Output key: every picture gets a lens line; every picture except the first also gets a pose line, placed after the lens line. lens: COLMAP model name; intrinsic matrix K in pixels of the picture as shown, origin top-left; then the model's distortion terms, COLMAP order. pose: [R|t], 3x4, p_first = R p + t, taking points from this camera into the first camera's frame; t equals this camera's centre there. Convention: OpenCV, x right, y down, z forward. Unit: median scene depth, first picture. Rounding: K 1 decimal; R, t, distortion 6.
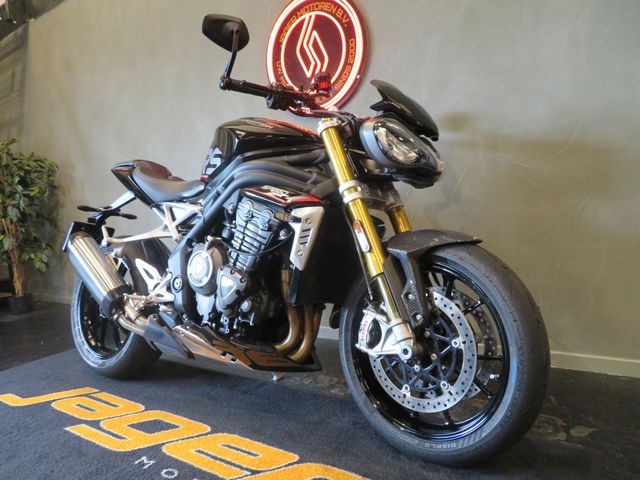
lens RADIAL K [[458.3, 0, 316.7], [0, 458.3, 237.3], [0, 0, 1]] dist [-0.017946, 0.013524]
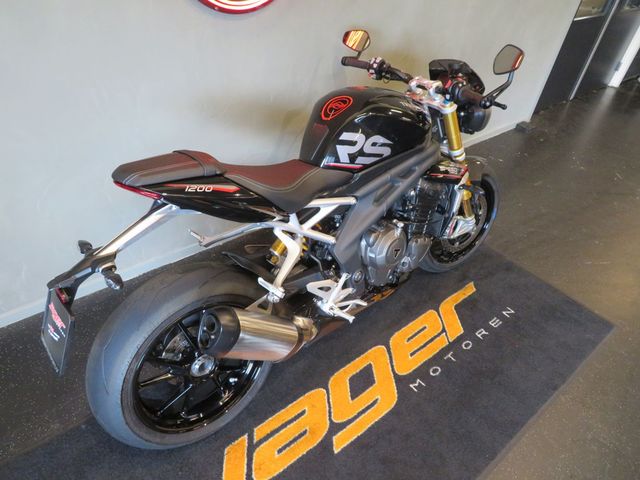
lens RADIAL K [[458.3, 0, 317.2], [0, 458.3, 239.9], [0, 0, 1]] dist [-0.017946, 0.013524]
pose [[0.242041, -0.526631, 0.814909, -1.375878], [-0.056708, 0.830768, 0.553723, -0.650049], [-0.968607, -0.180236, 0.171216, 1.143983]]
